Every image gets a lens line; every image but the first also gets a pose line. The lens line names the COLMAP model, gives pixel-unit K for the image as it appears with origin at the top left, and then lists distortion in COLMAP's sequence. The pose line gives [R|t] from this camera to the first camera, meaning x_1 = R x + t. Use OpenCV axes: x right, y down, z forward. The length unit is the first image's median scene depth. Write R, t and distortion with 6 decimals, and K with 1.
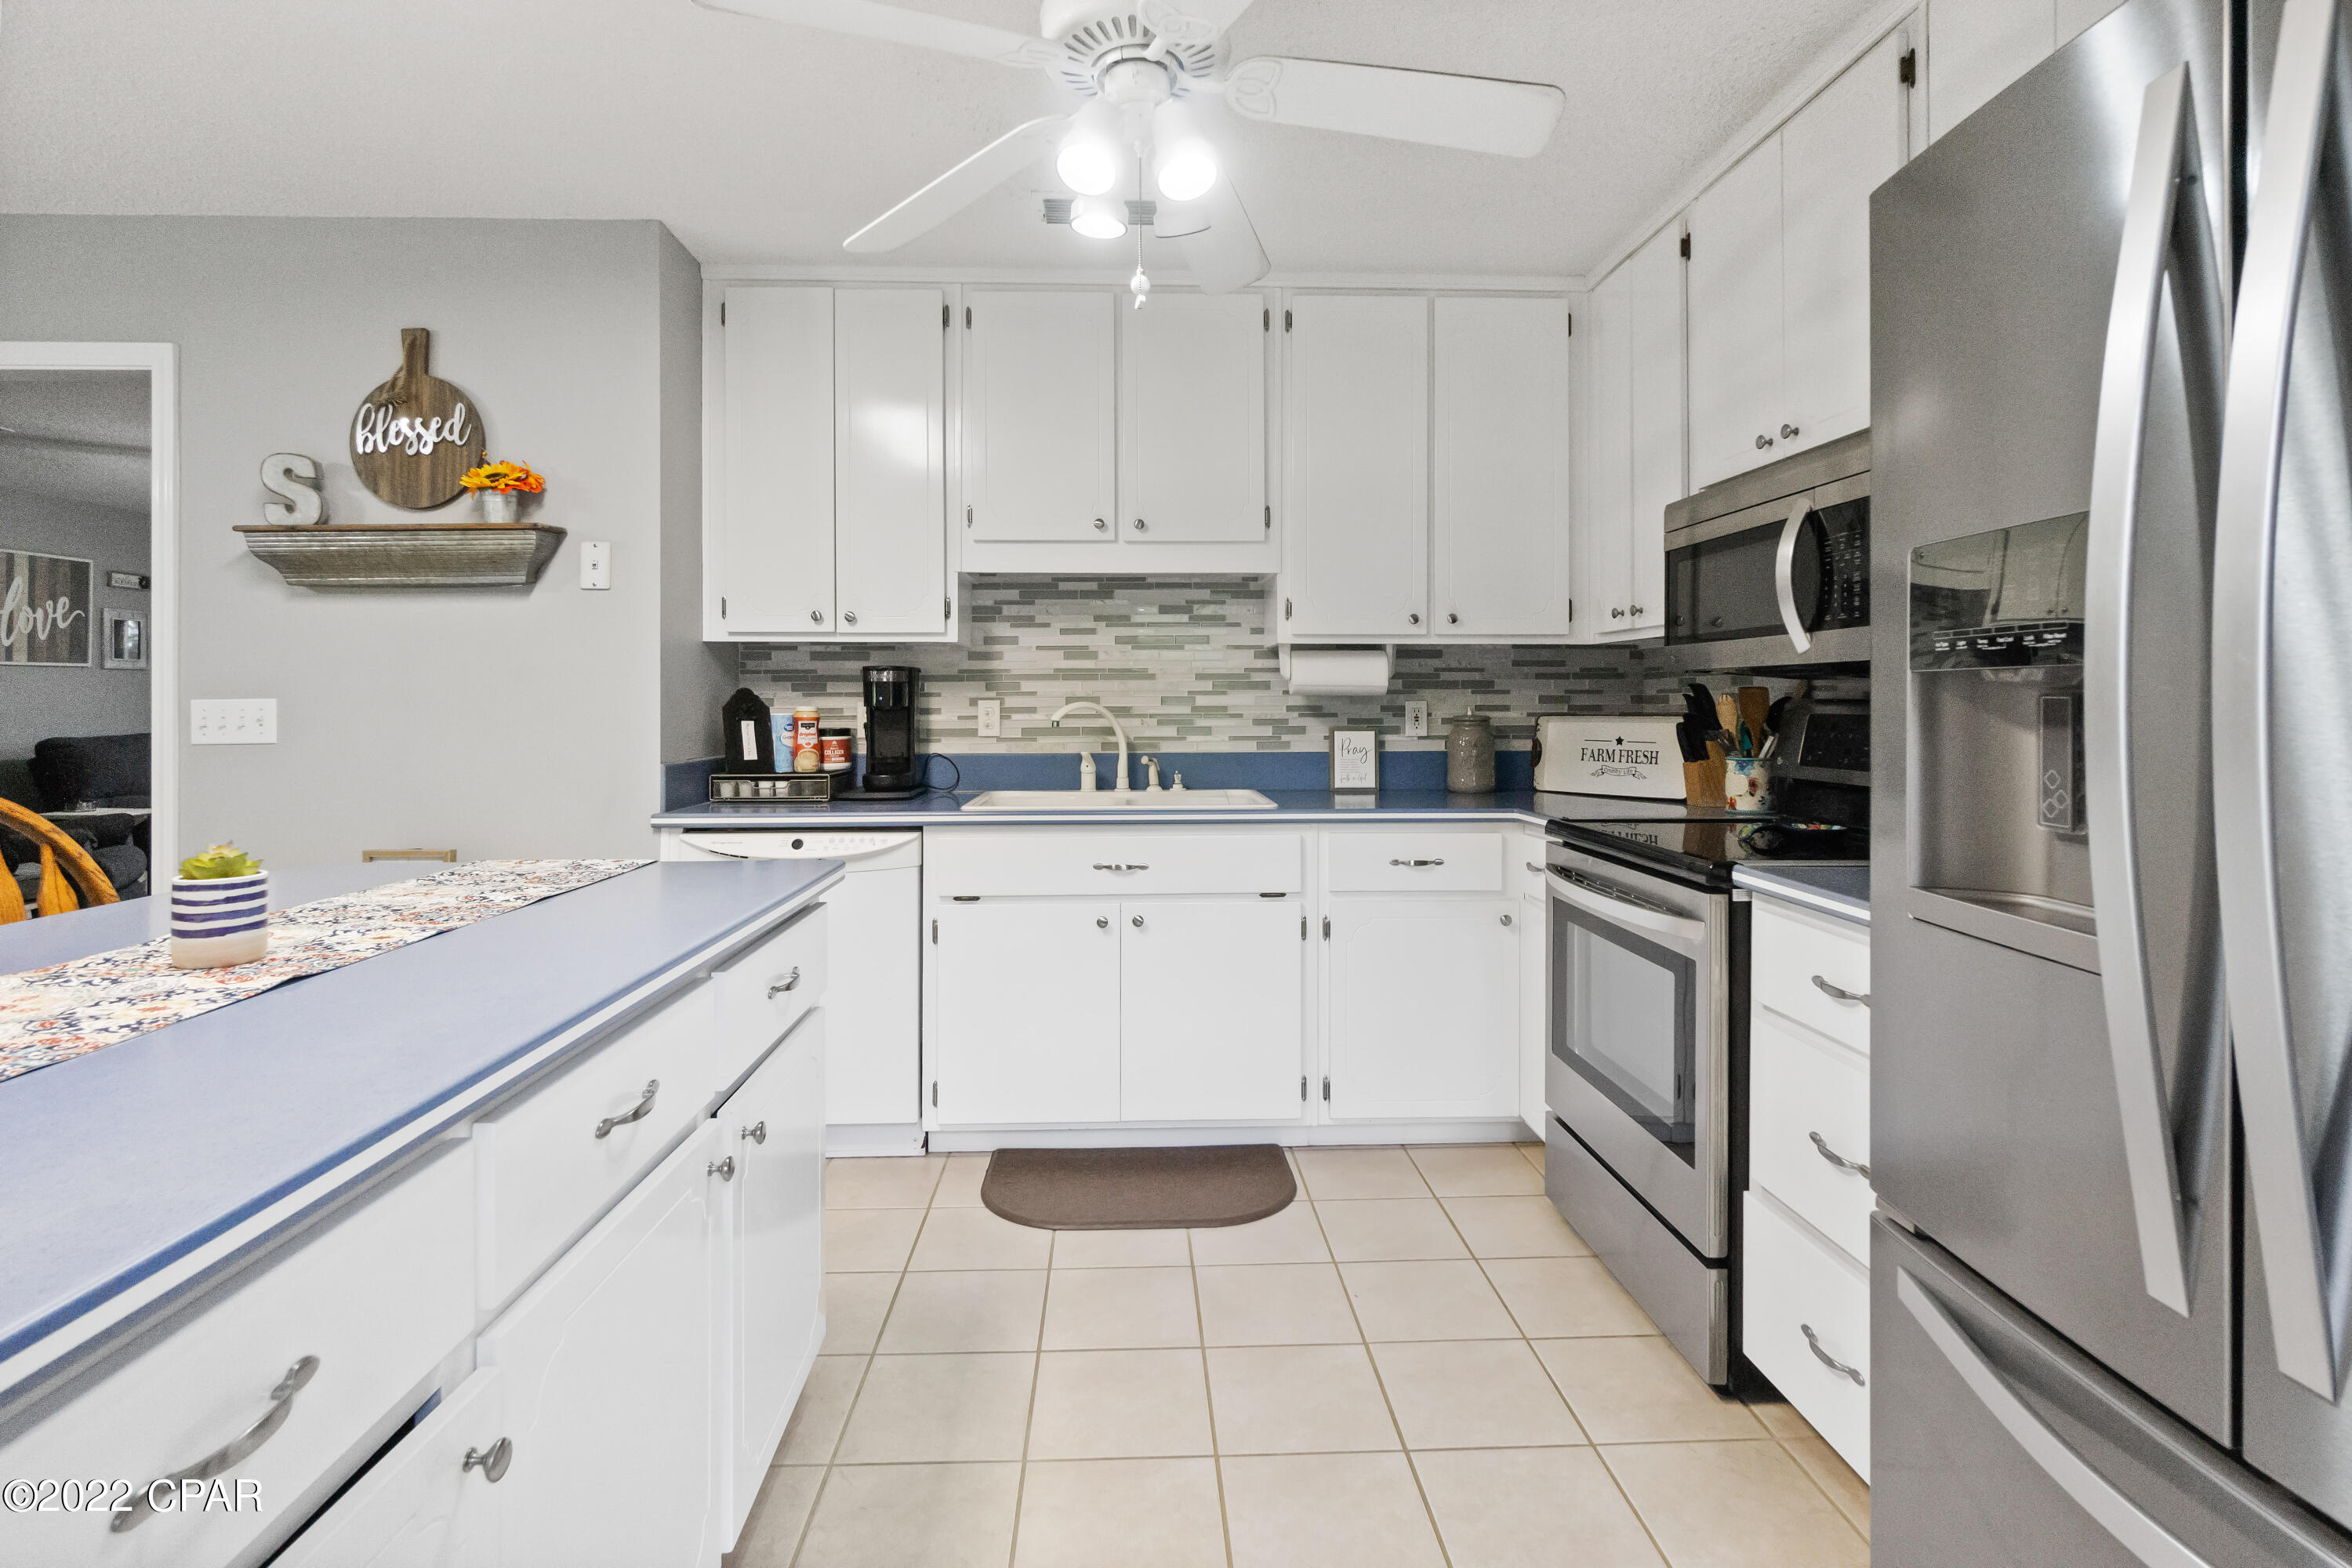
lens RADIAL K [[1143.3, 0, 1162.2], [0, 1143.3, 700.2], [0, 0, 1]] dist [0.002781, 0.001378]
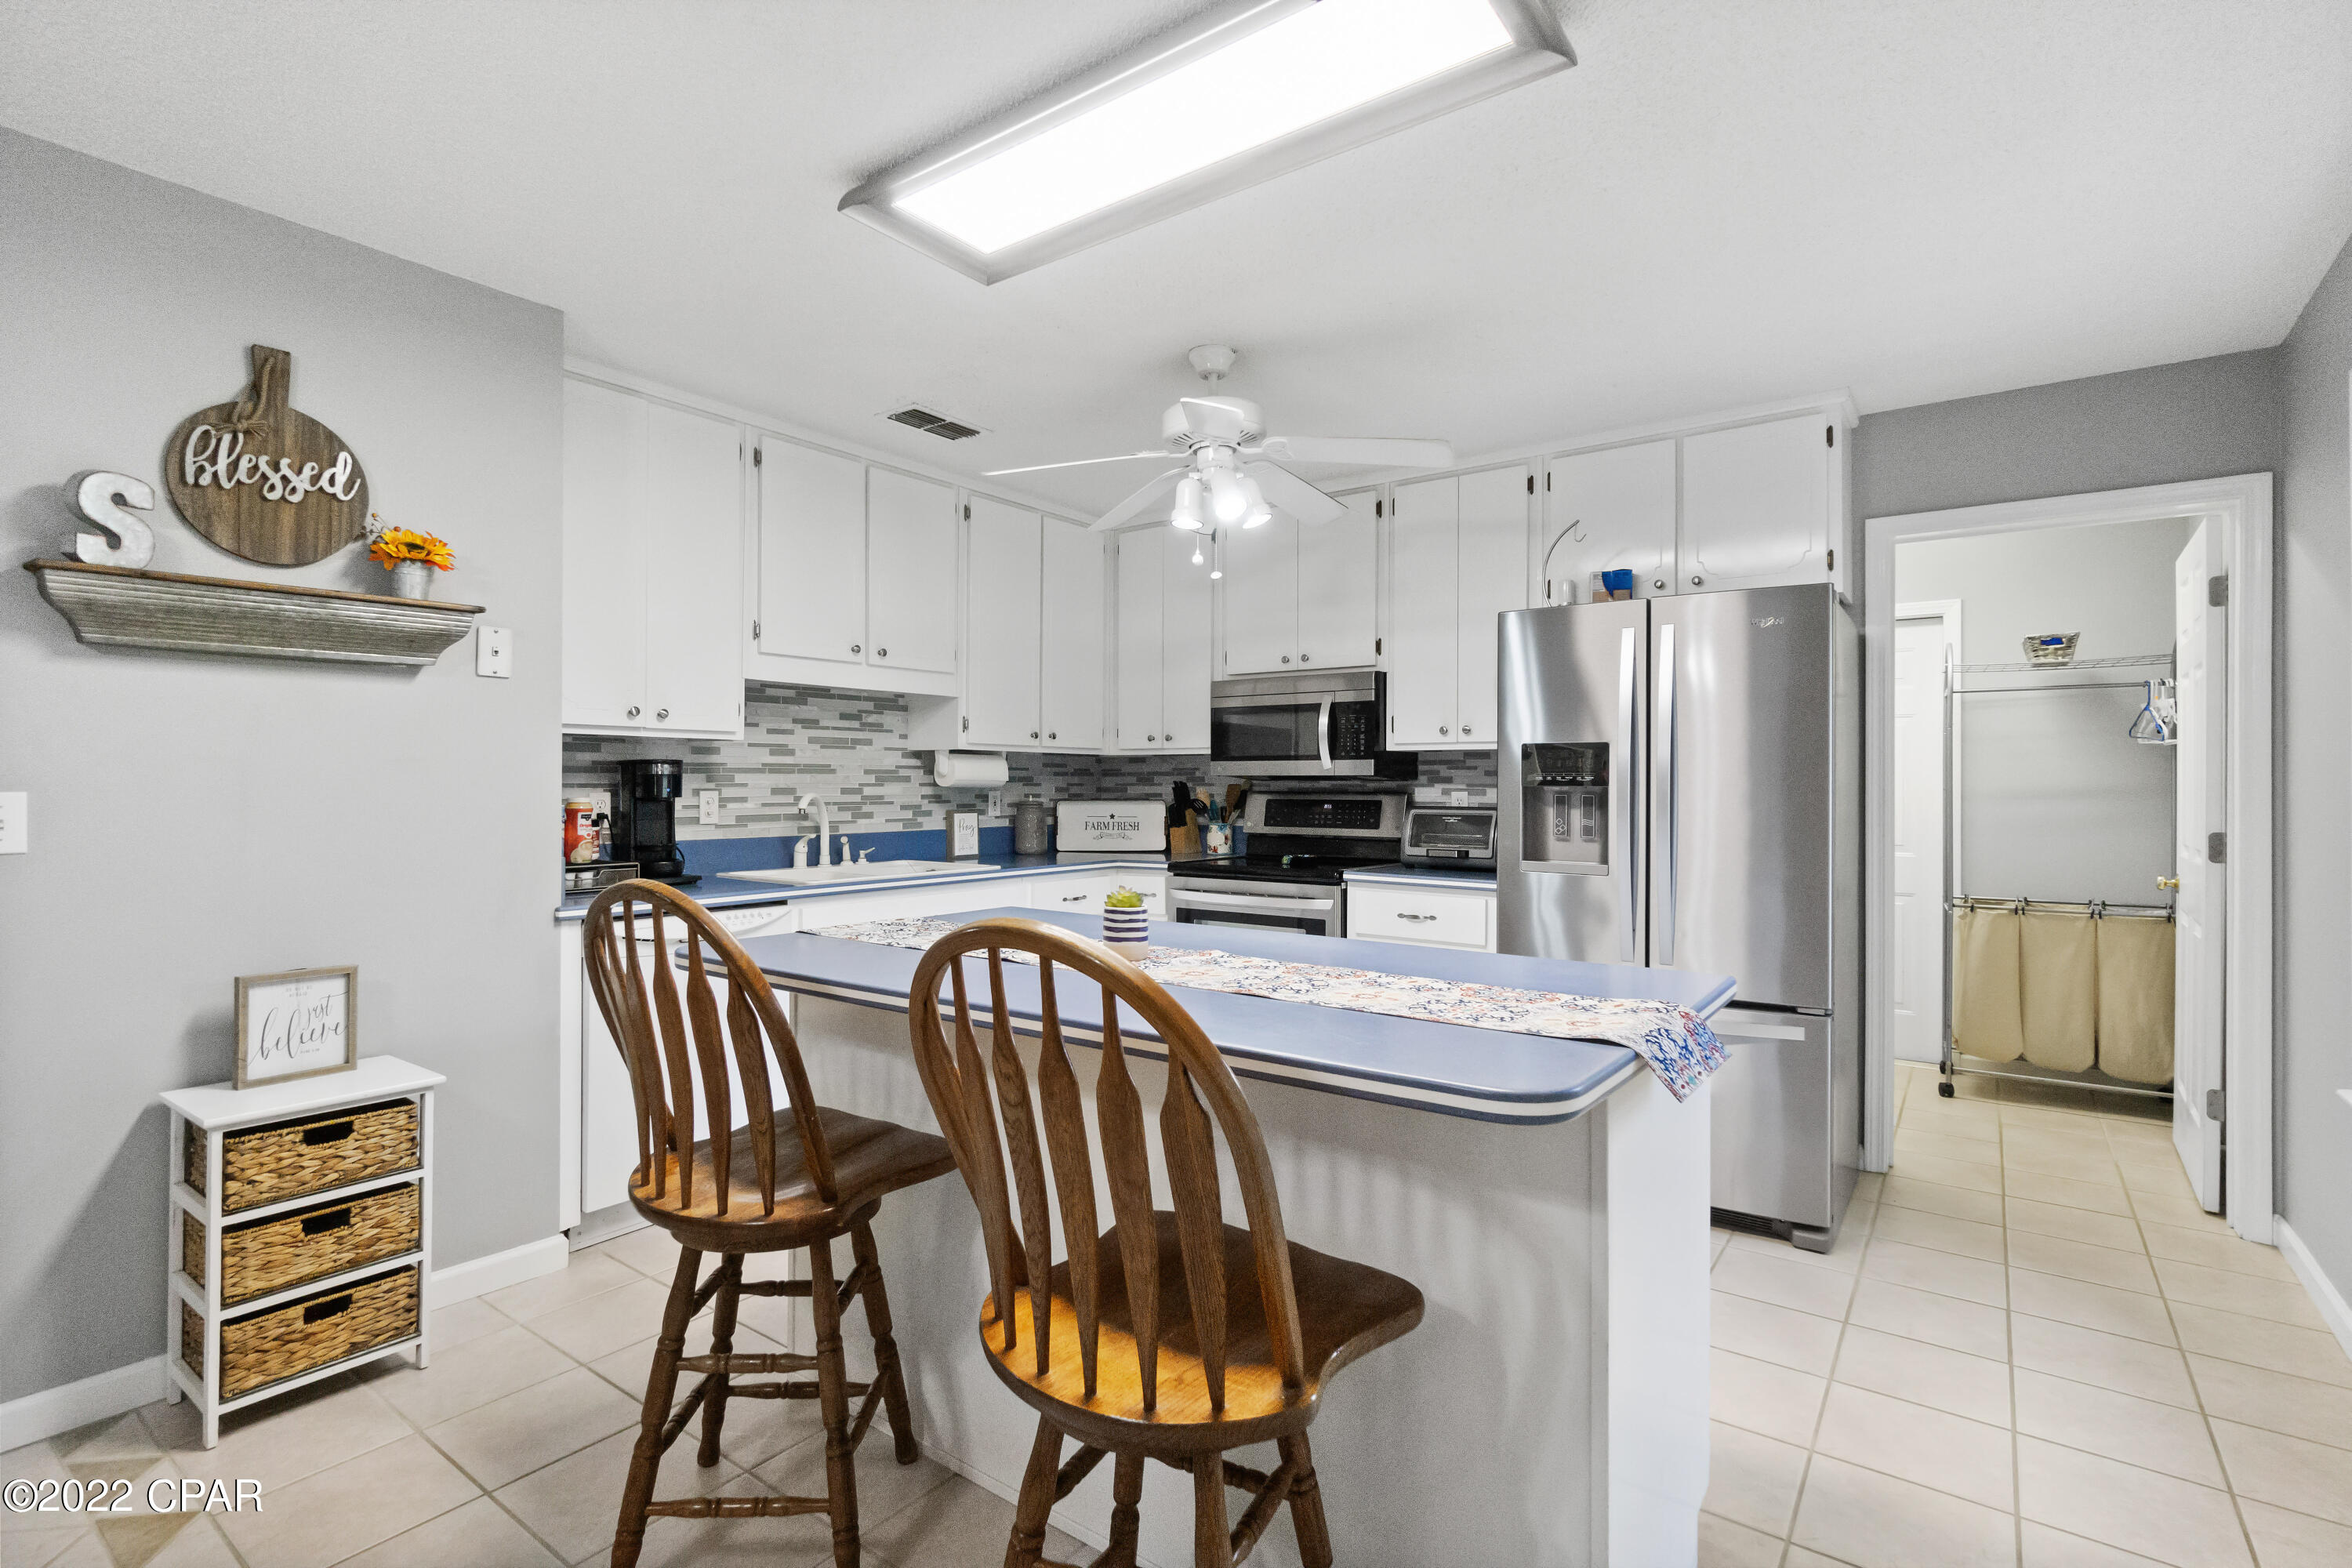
lens RADIAL K [[1143.3, 0, 1162.9], [0, 1143.3, 790.1], [0, 0, 1]] dist [0.002781, 0.001378]
pose [[0.617464, -0.000725, 0.786599, -0.795839], [-0.002736, 0.999992, 0.003070, -0.005748], [-0.786595, -0.004047, 0.617456, -0.025553]]
